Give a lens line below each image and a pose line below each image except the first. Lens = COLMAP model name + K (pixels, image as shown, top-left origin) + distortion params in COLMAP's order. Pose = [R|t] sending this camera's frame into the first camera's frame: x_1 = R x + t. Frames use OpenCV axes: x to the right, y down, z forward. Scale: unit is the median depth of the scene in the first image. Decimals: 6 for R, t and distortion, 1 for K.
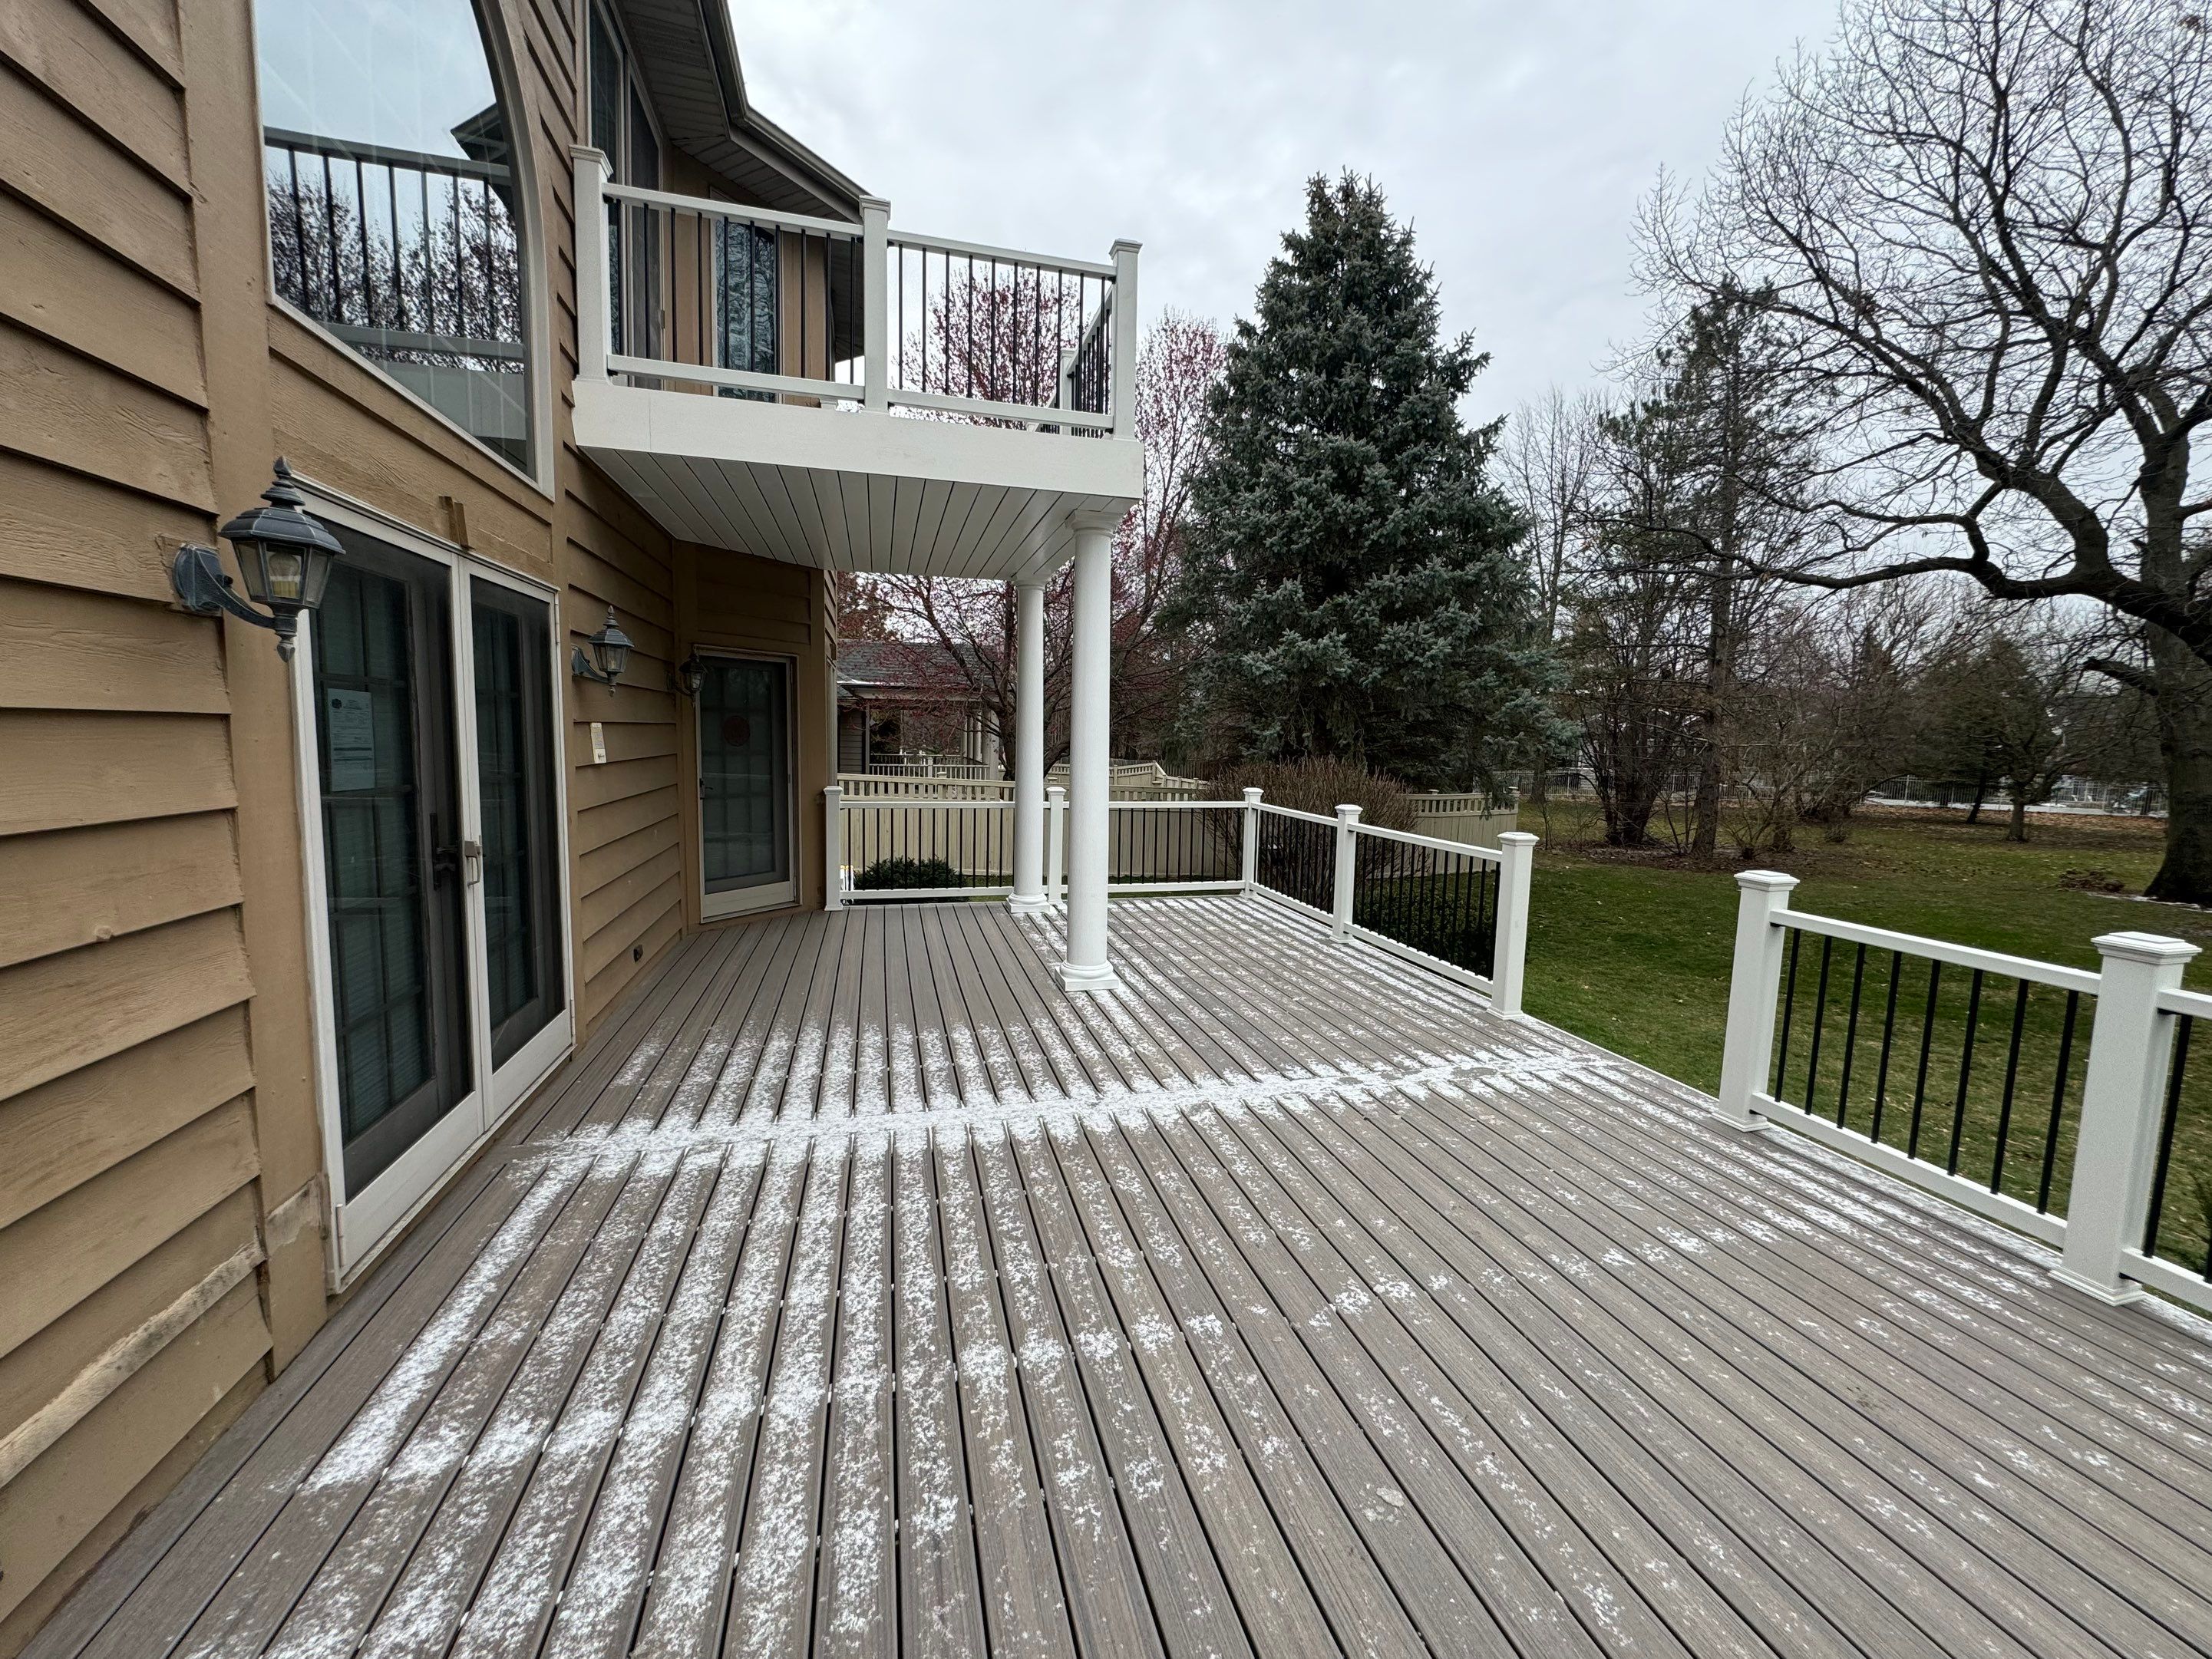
lens RADIAL K [[877.0, 0, 1104.8], [0, 877.0, 822.9], [0, 0, 1]] dist [-0.000358, 0.000082]
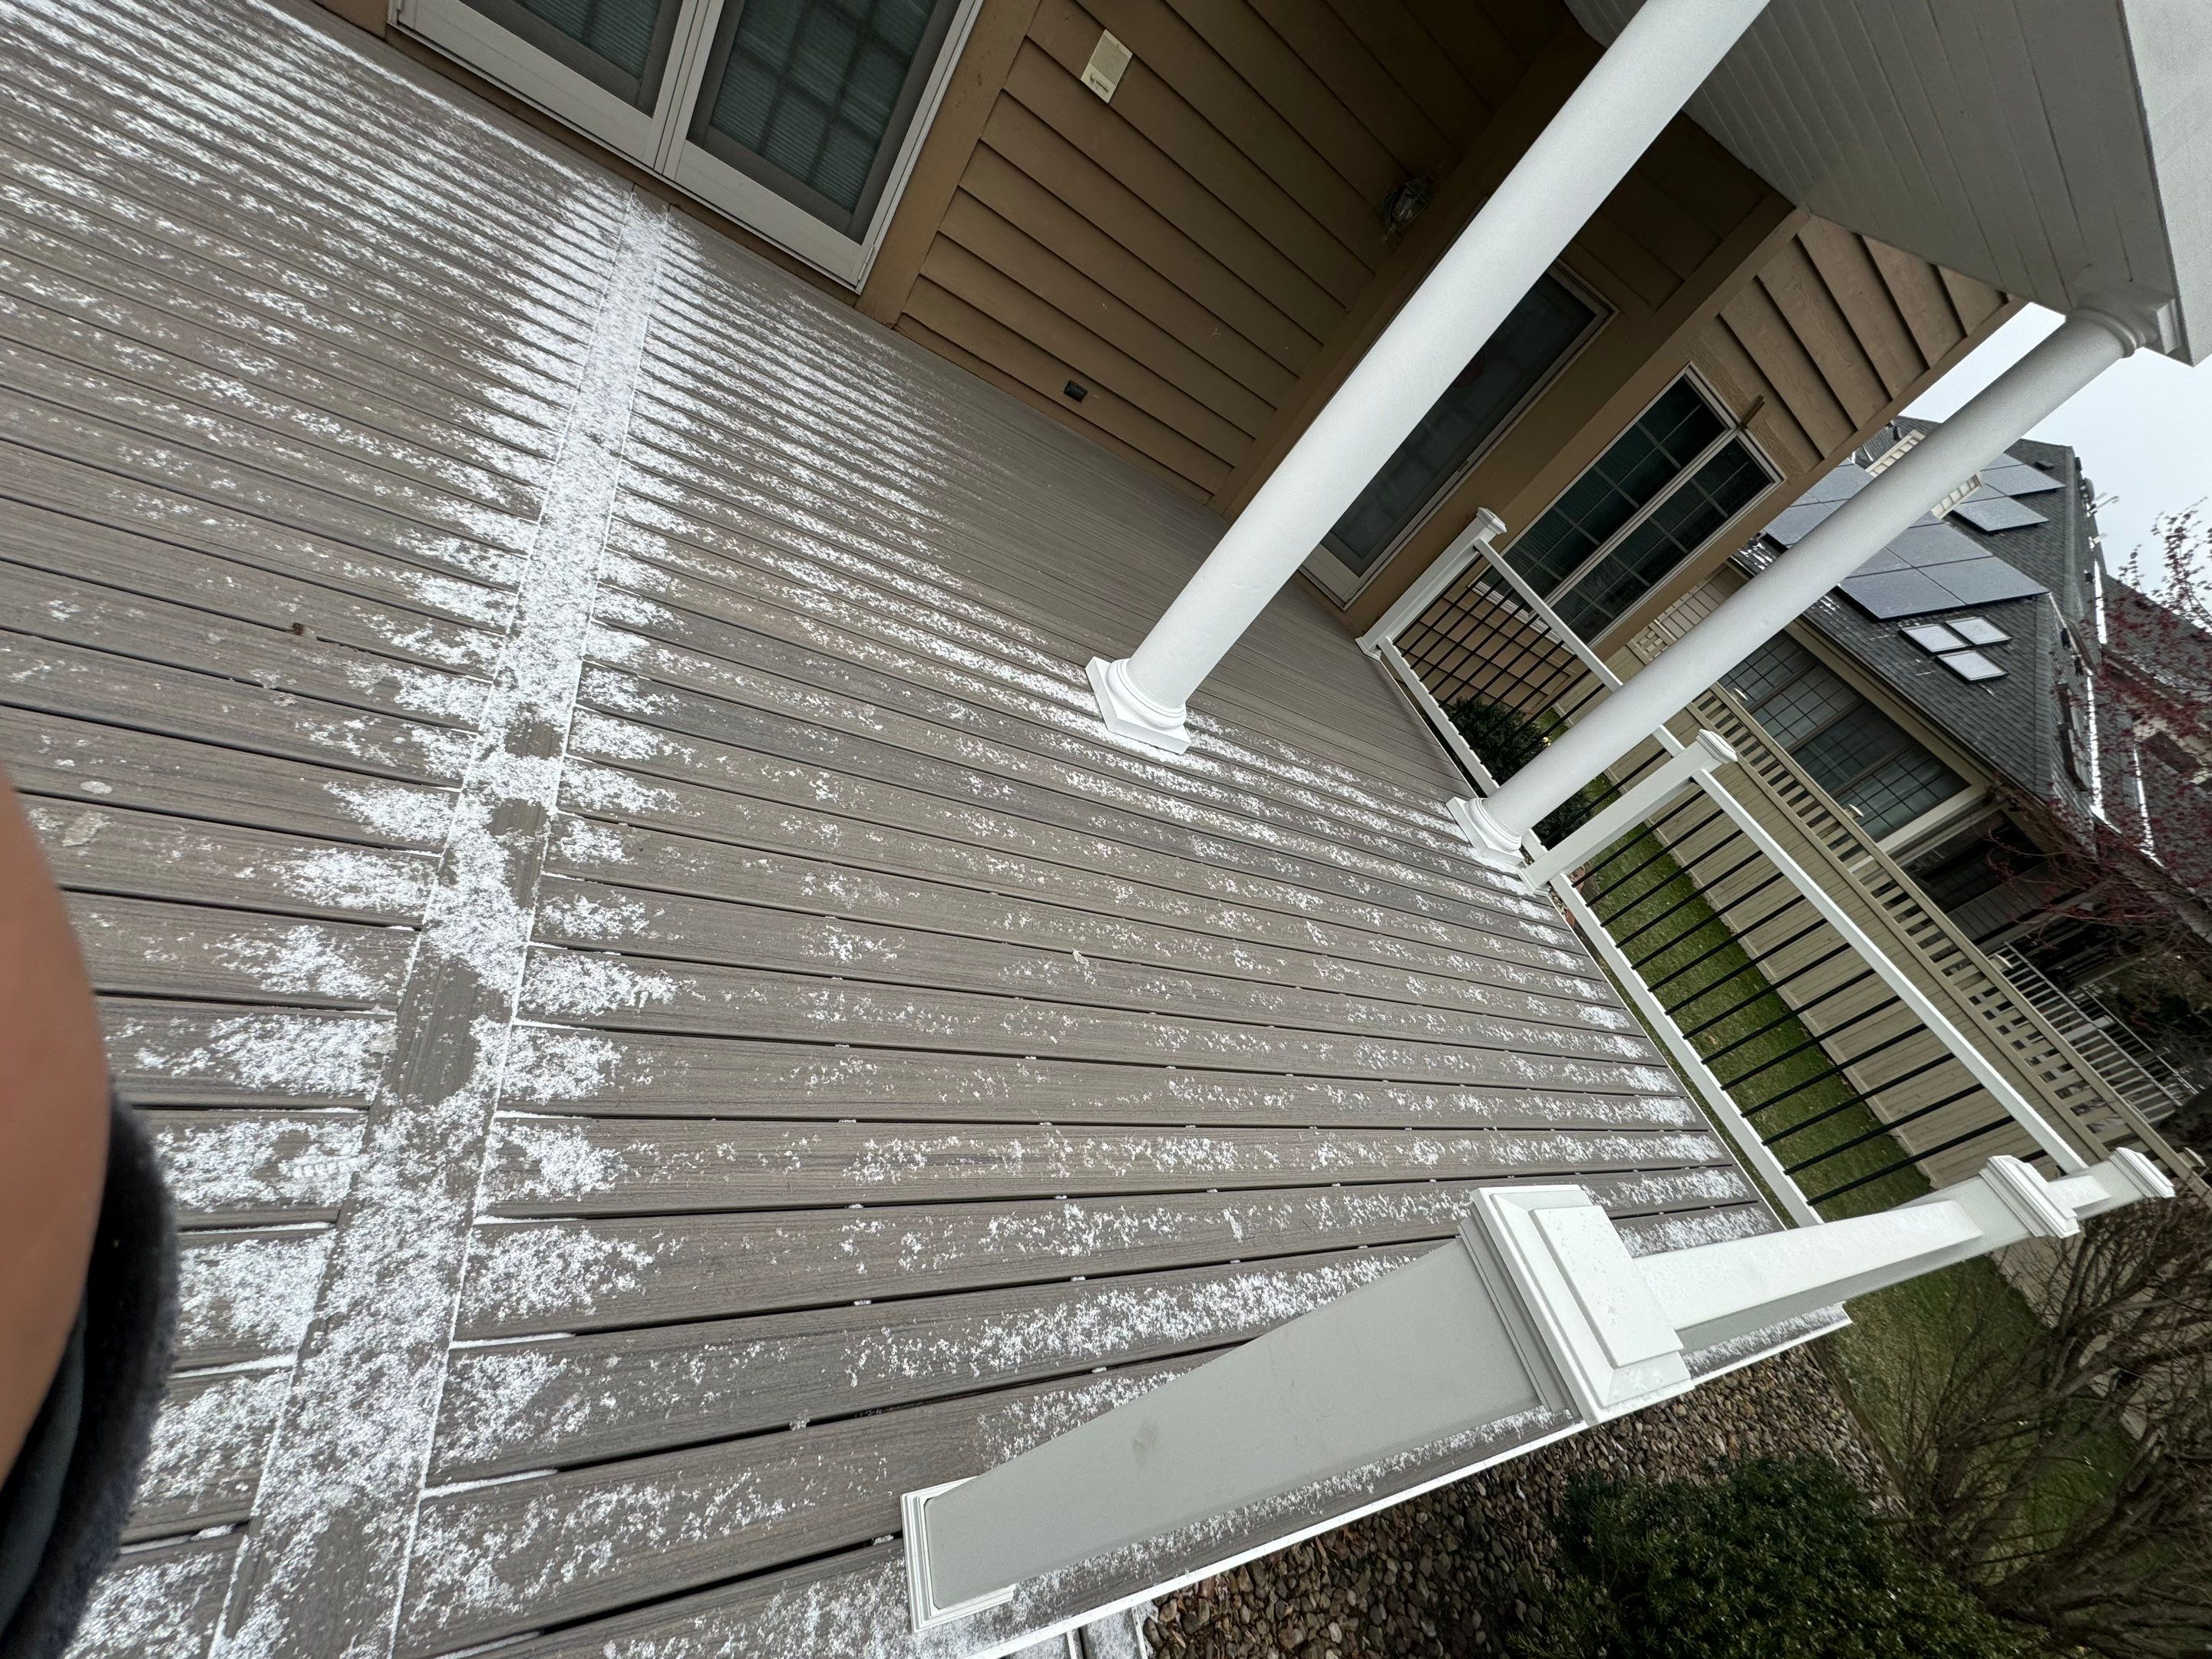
lens RADIAL K [[877.0, 0, 1104.8], [0, 877.0, 822.9], [0, 0, 1]] dist [-0.000358, 0.000082]
pose [[0.057099, 0.653264, -0.754974, 0.672213], [-0.633991, 0.607888, 0.478045, -0.057258], [0.771229, 0.451351, 0.448874, 1.097834]]
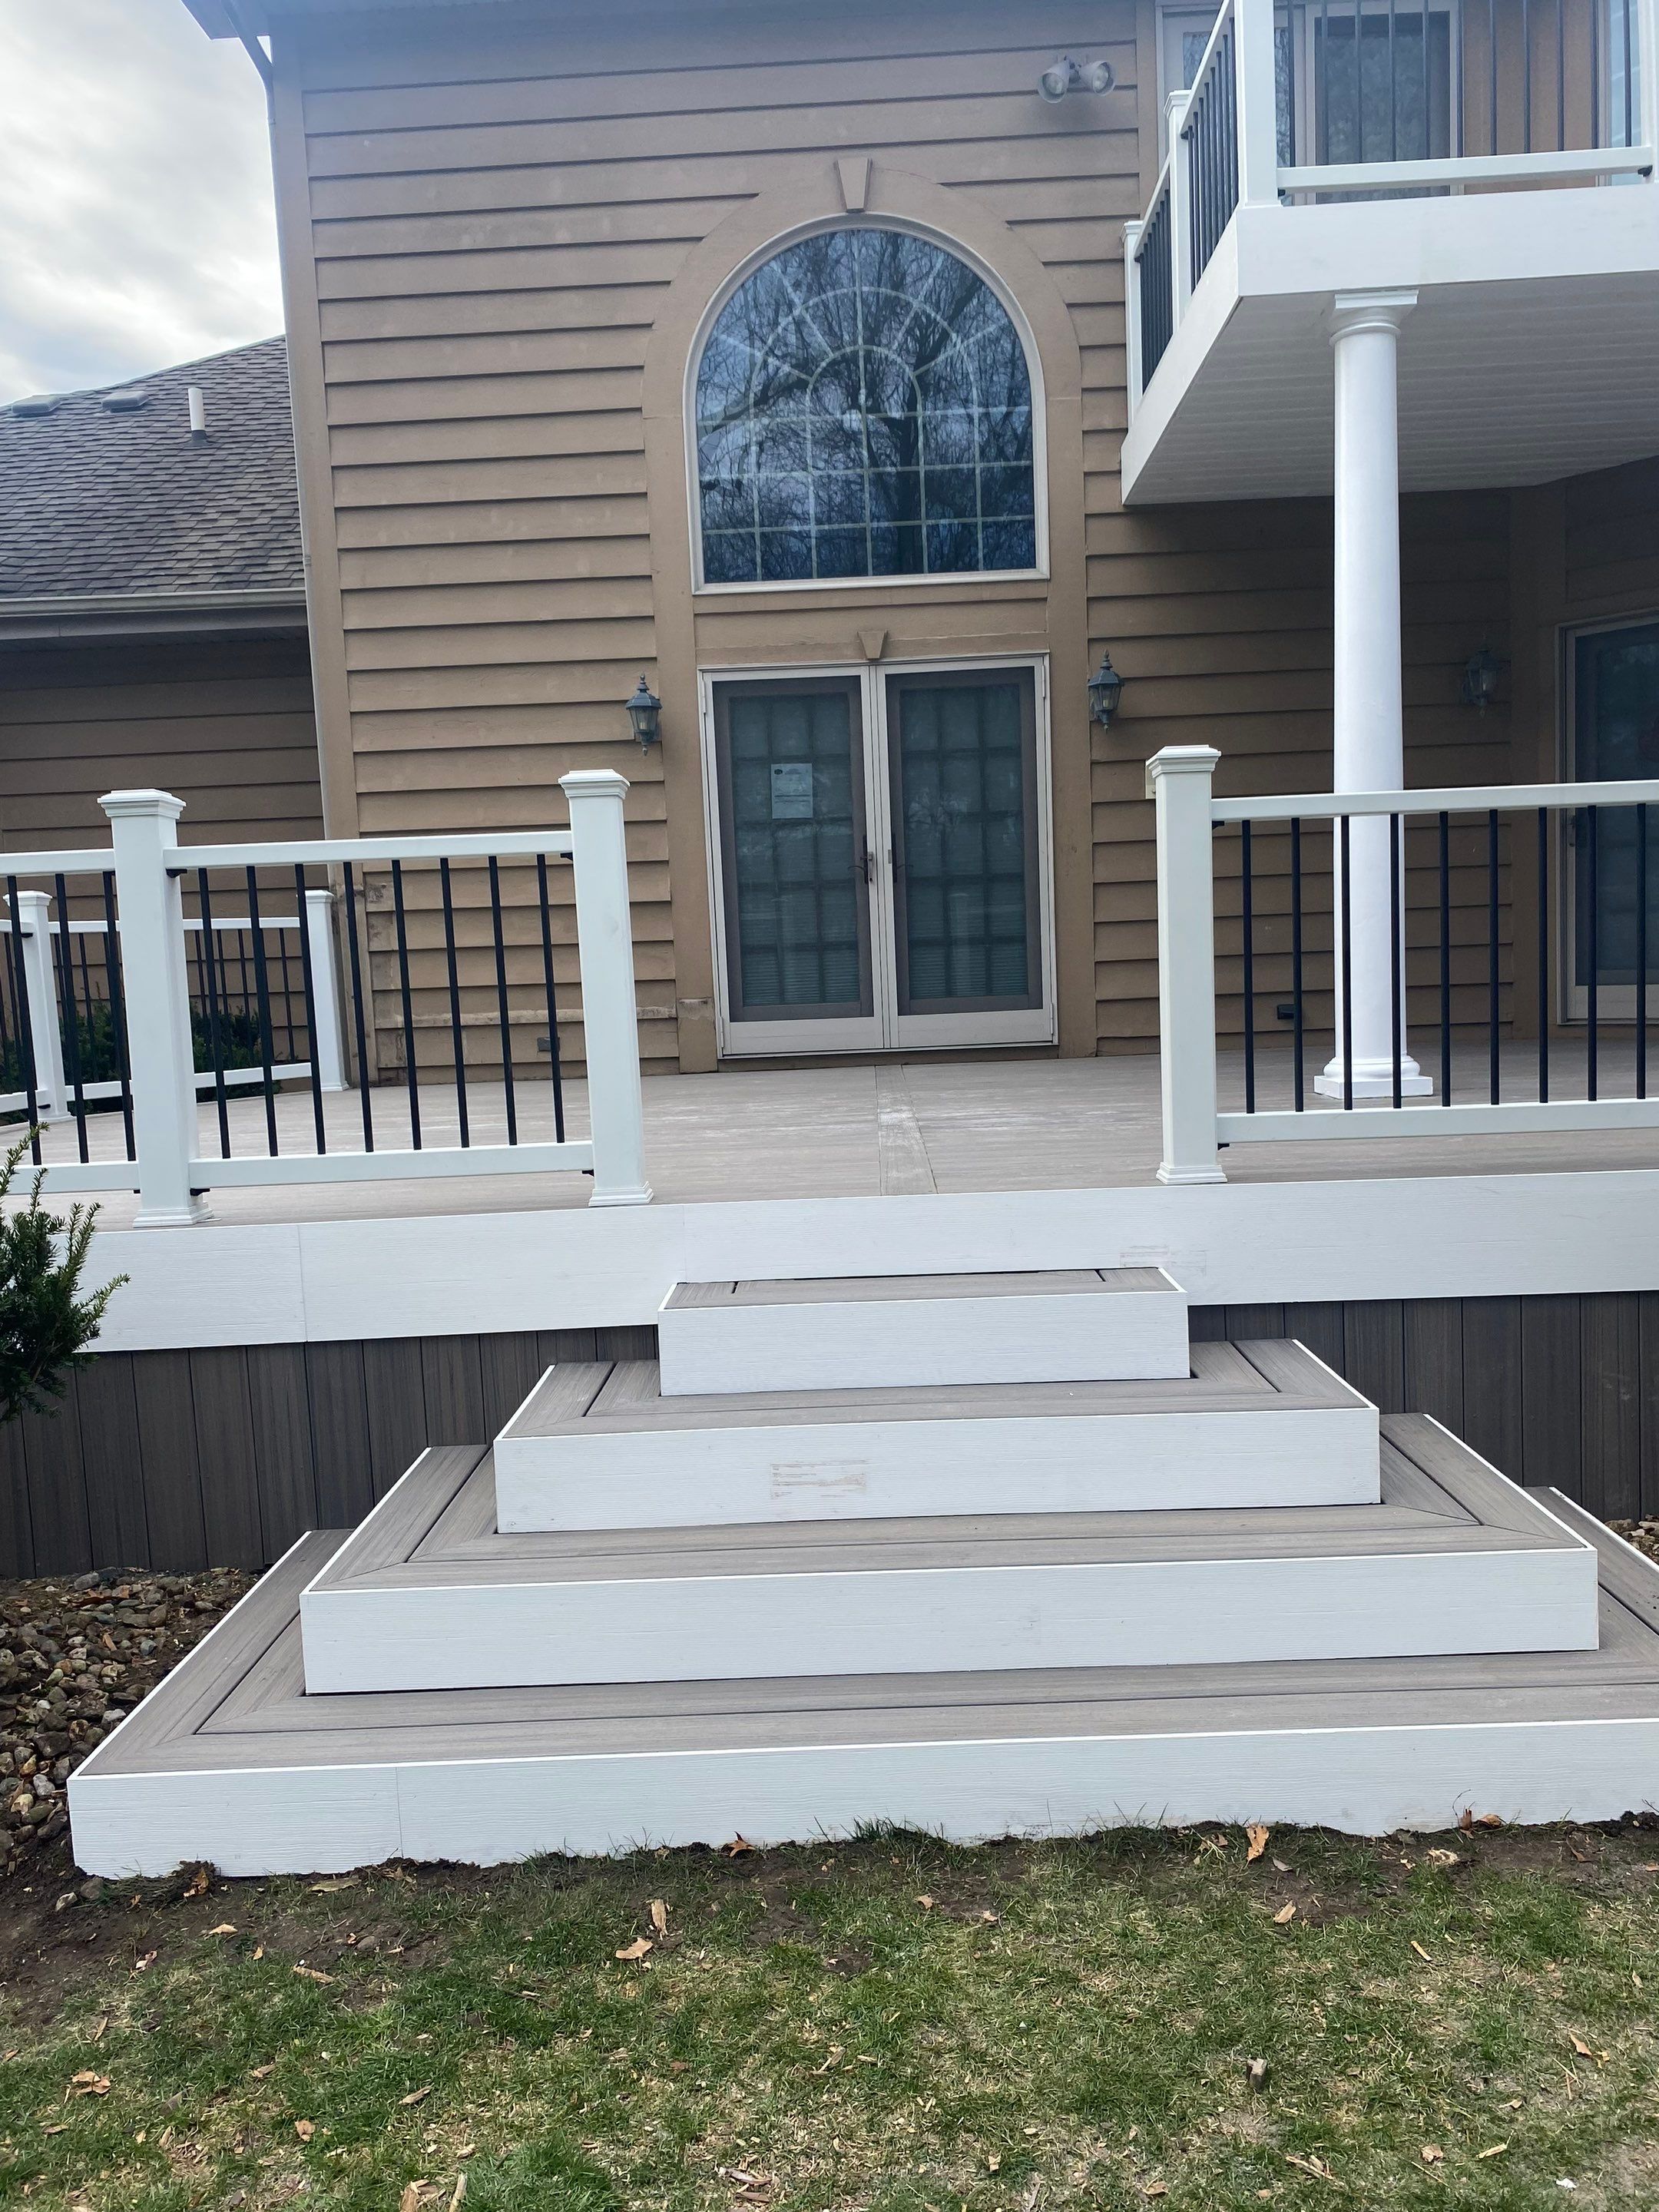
lens RADIAL K [[1703.6, 0, 829.5], [0, 1703.6, 1106.0], [0, 0, 1]] dist [0.114715, -0.209368]
pose [[-0.272258, 0.067495, -0.959854, 1.748076], [-0.063901, 0.994066, 0.088026, 0.162874], [0.960100, 0.085301, -0.266329, 1.389777]]
